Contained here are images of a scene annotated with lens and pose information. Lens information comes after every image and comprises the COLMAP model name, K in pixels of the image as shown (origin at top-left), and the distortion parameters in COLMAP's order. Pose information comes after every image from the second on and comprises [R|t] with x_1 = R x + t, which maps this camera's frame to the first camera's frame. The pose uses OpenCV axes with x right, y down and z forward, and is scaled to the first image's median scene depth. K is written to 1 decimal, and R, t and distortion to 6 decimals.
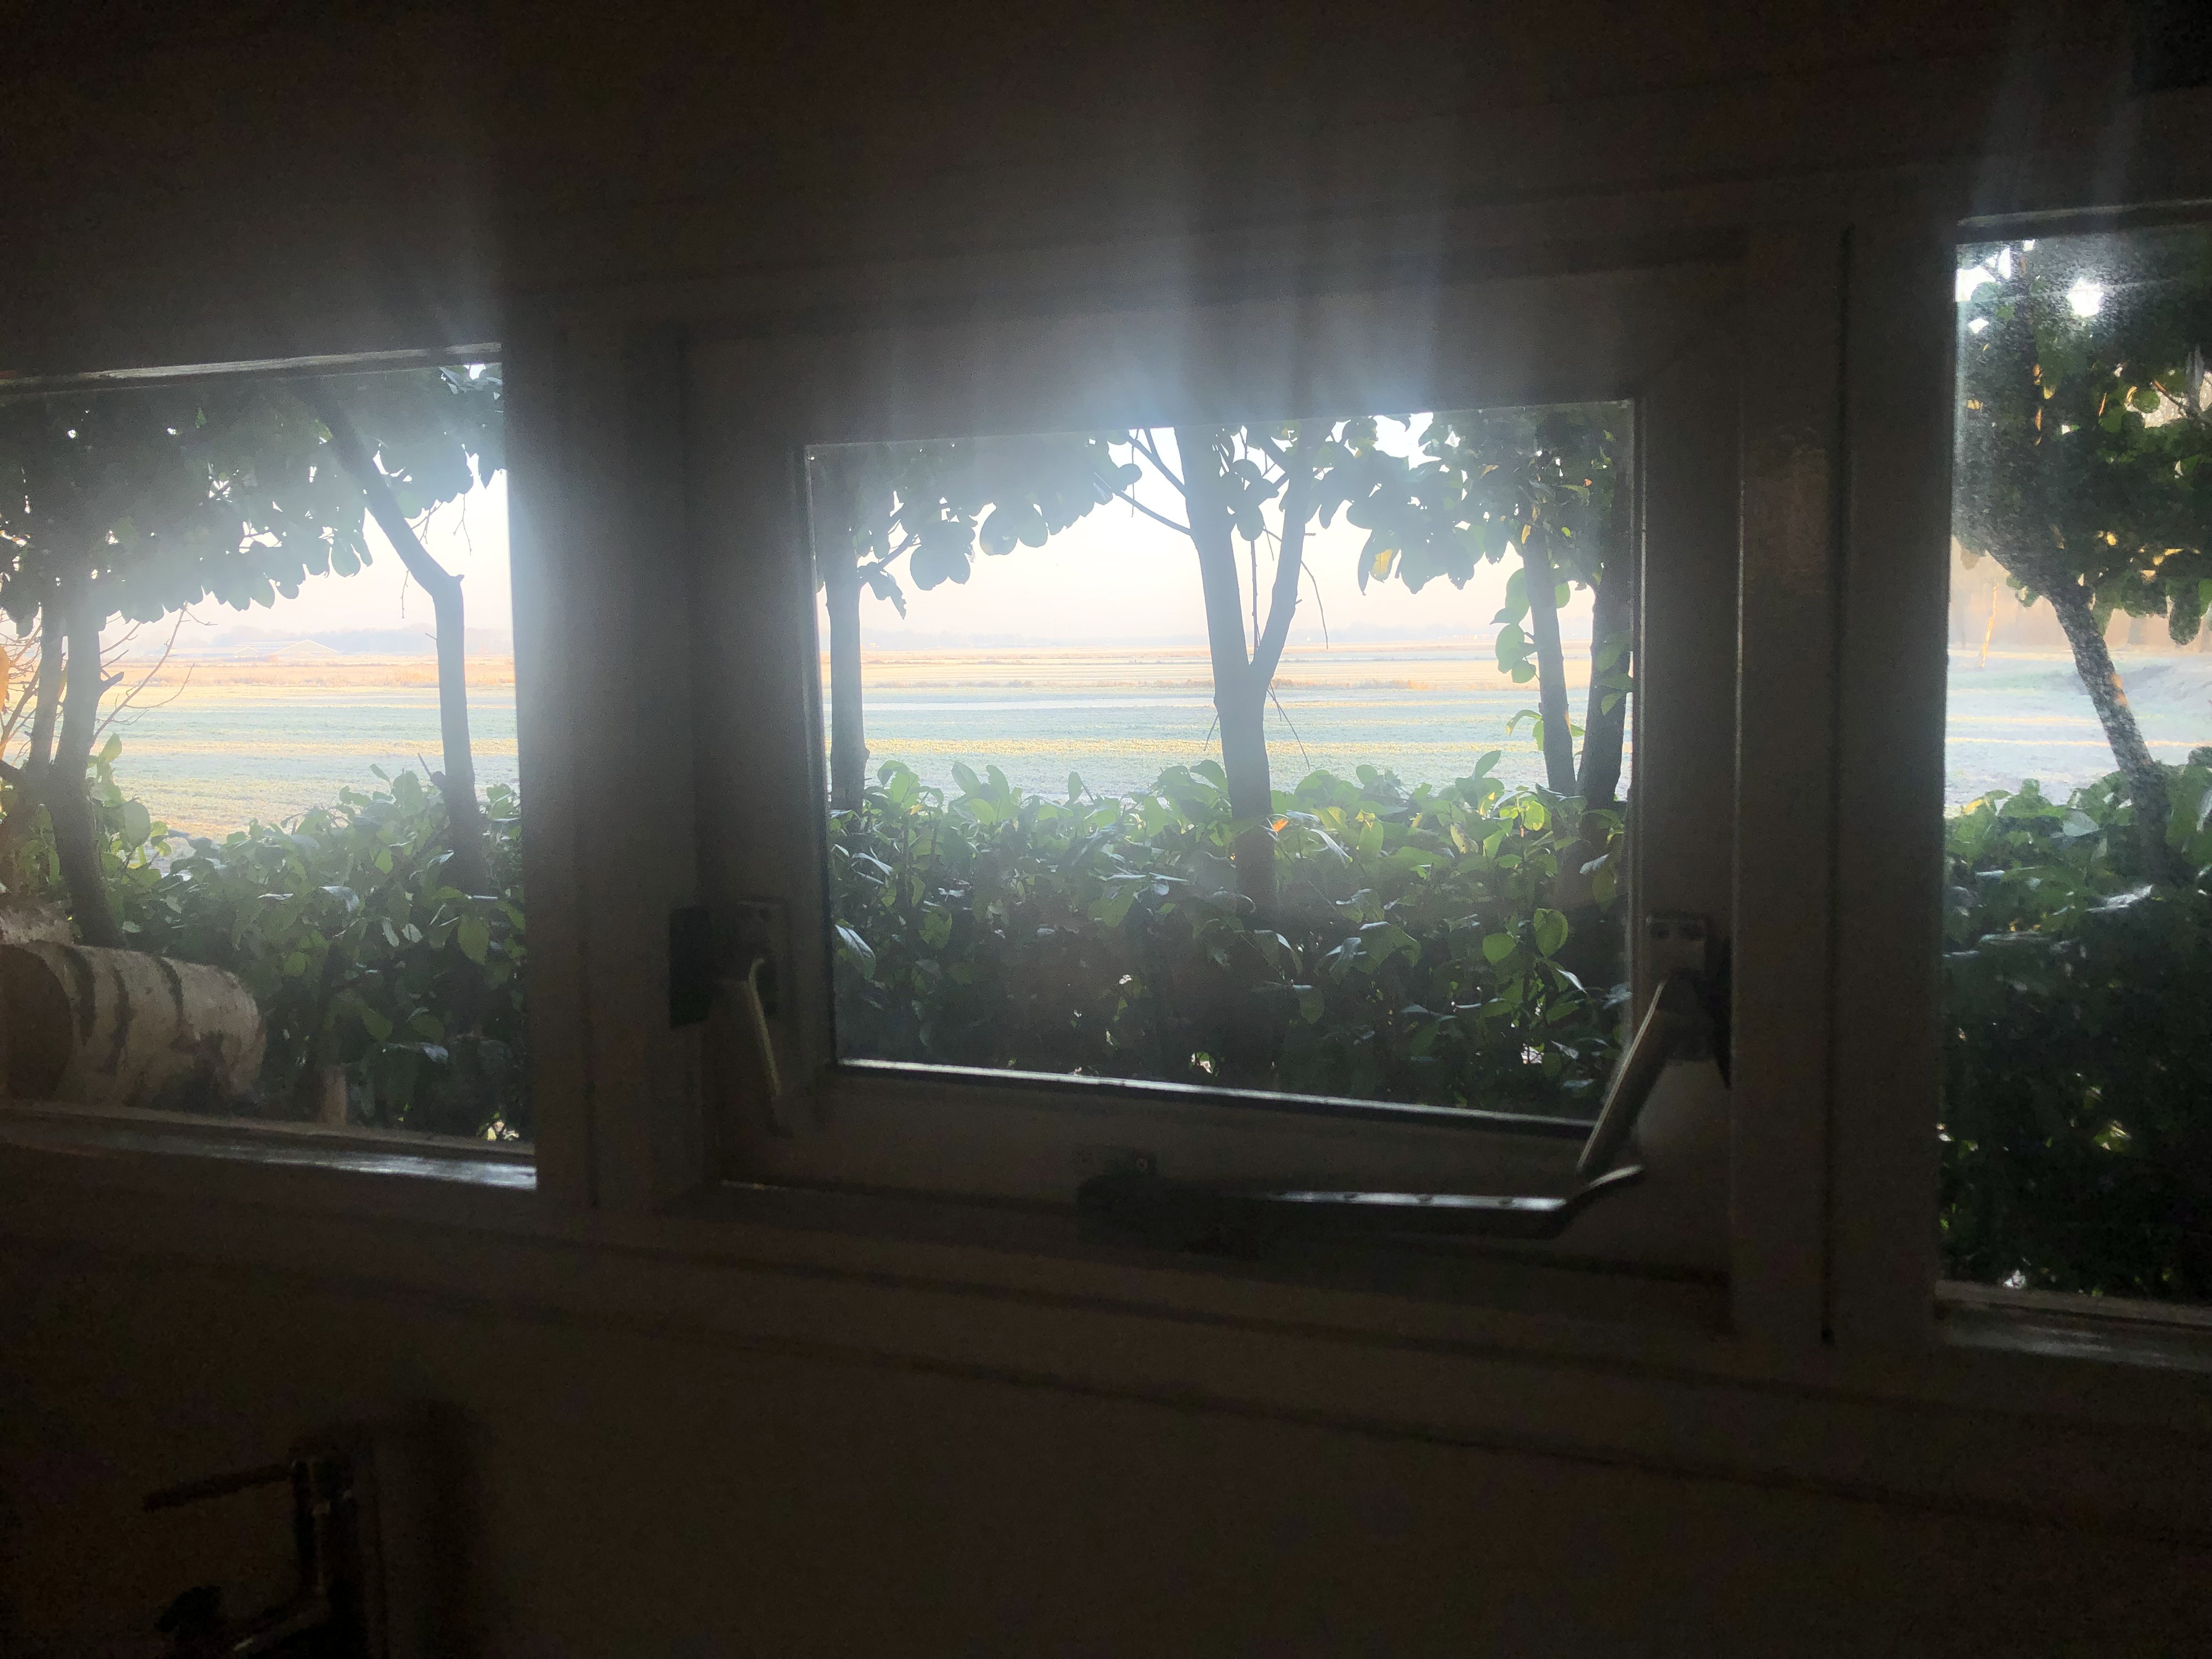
lens RADIAL K [[1822.5, 0, 1104.6], [0, 1822.5, 828.0], [0, 0, 1]] dist [0.066785, -0.034222]
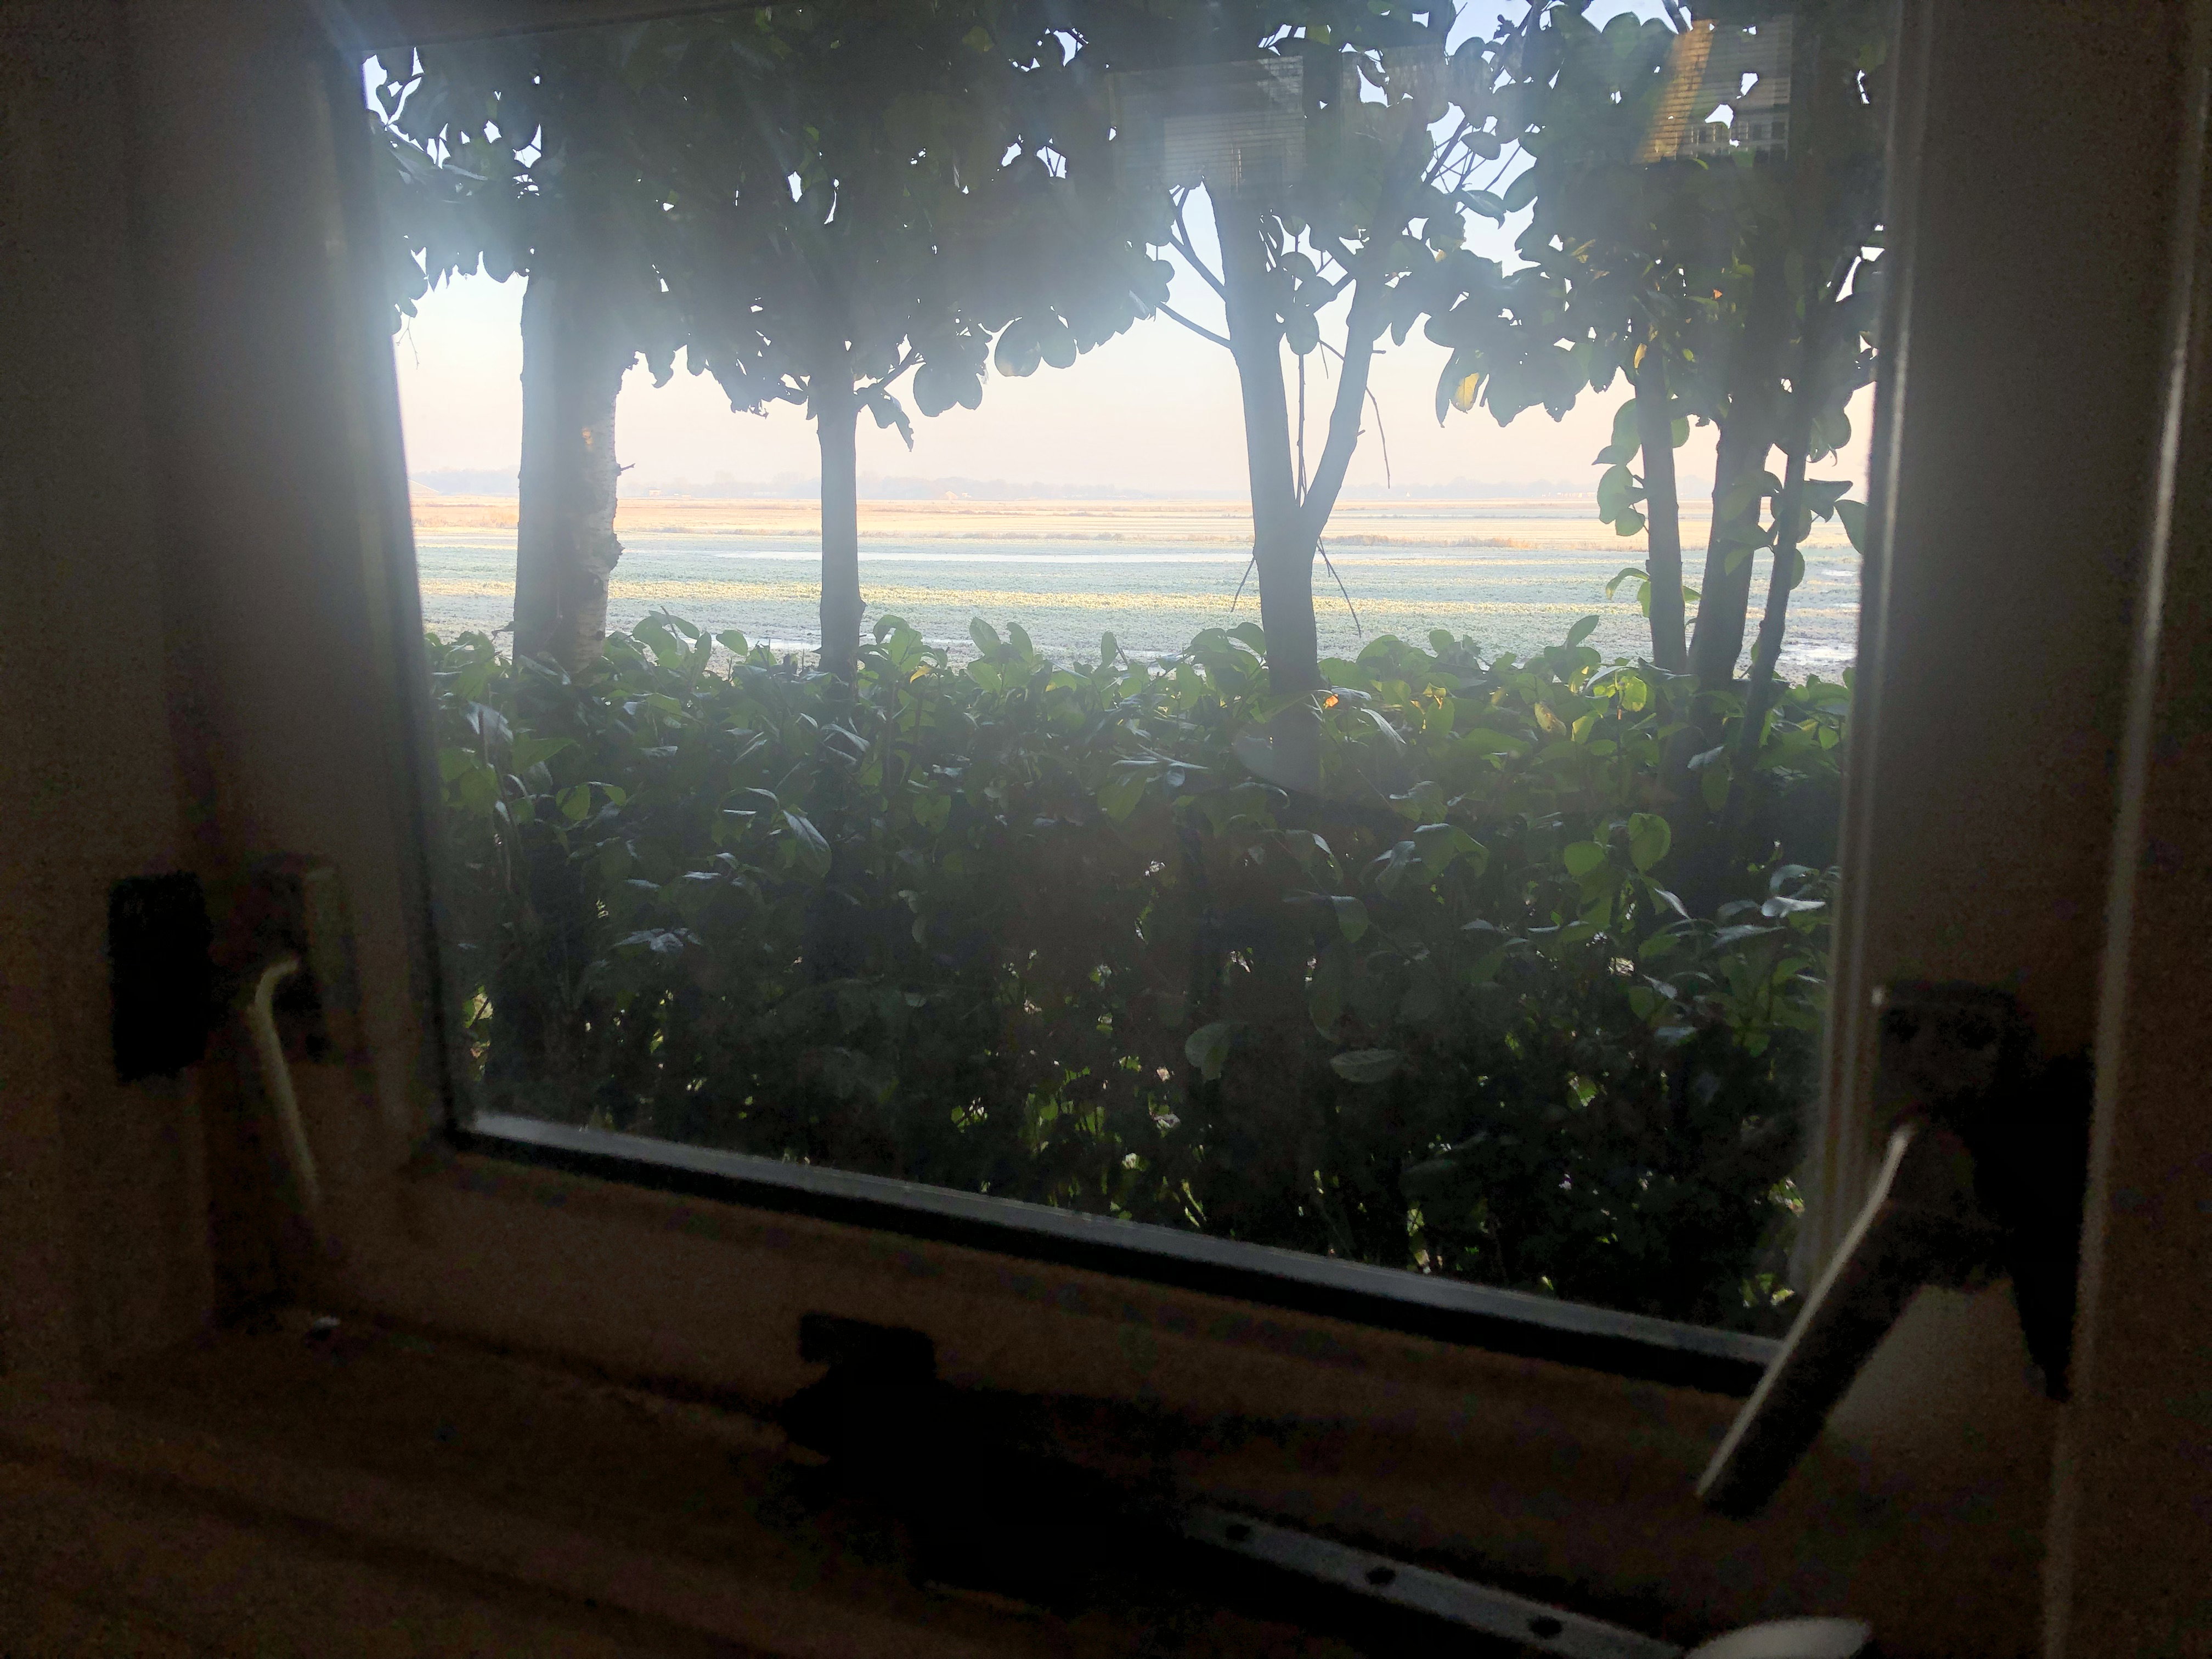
lens RADIAL K [[1822.5, 0, 1111.6], [0, 1822.5, 825.7], [0, 0, 1]] dist [0.066785, -0.034222]
pose [[0.998752, 0.024130, -0.043736, 0.030910], [-0.020658, 0.996726, 0.078172, -0.007316], [0.045479, -0.077171, 0.995980, 0.135646]]
